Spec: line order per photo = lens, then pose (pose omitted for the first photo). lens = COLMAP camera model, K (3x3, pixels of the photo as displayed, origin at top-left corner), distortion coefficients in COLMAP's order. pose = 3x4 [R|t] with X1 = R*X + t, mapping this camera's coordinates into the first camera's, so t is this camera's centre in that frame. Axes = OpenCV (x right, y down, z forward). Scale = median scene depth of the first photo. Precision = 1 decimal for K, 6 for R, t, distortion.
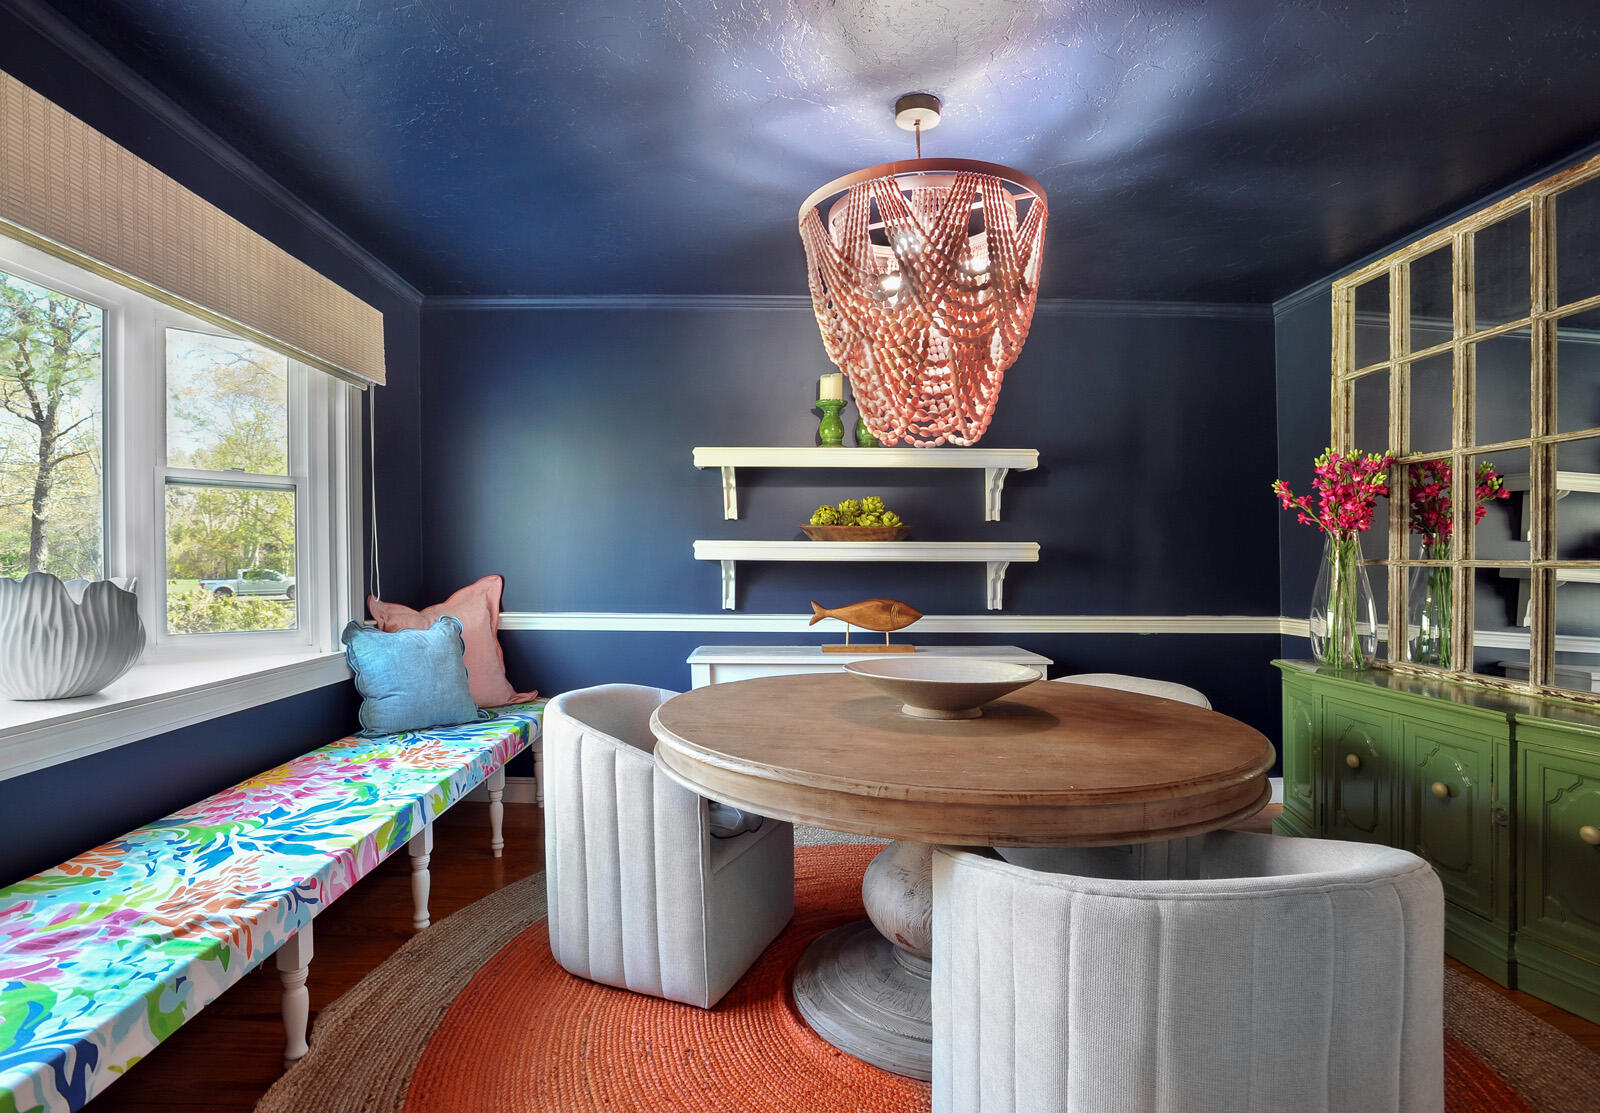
lens RADIAL K [[868.7, 0, 800.0], [0, 868.7, 556.5], [0, 0, 1]] dist [0.003801, 0.003343]
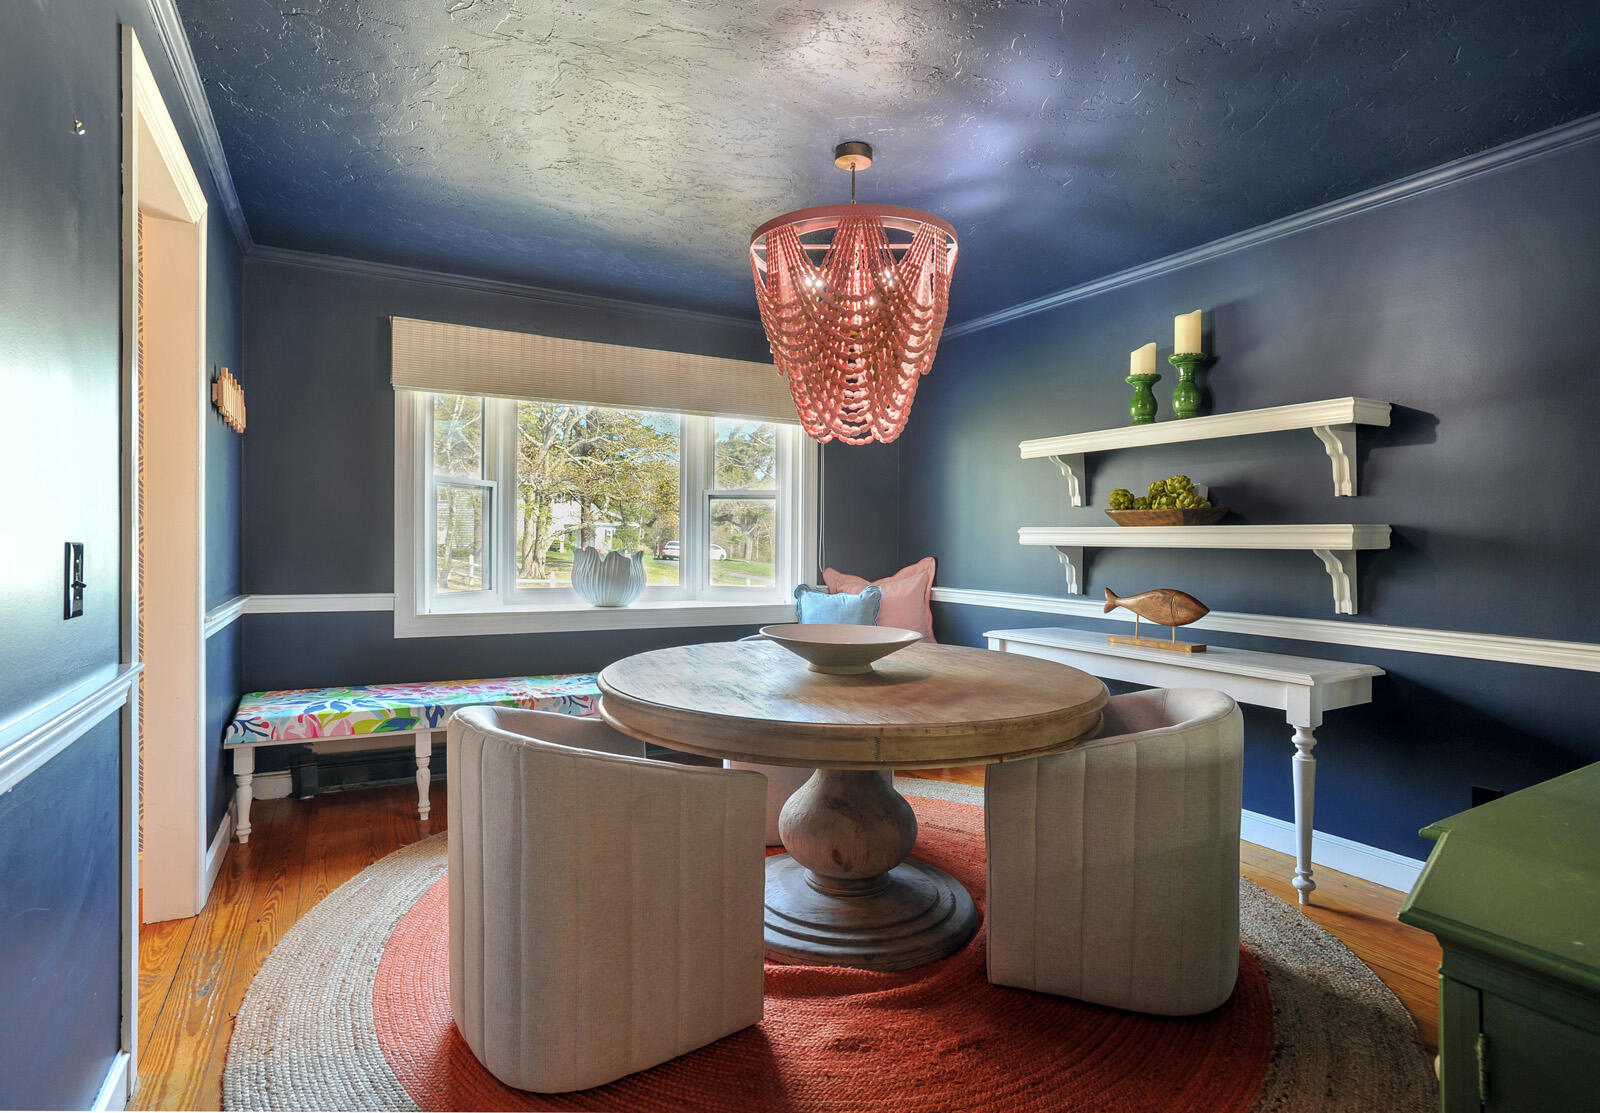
lens RADIAL K [[894.3, 0, 800.0], [0, 894.3, 556.5], [0, 0, 1]] dist [0.000163, 0.000038]
pose [[0.459225, 0.014129, -0.888208, 0.725659], [-0.015093, 0.999853, 0.008101, 0.012904], [0.888192, 0.009686, 0.459371, 0.231788]]
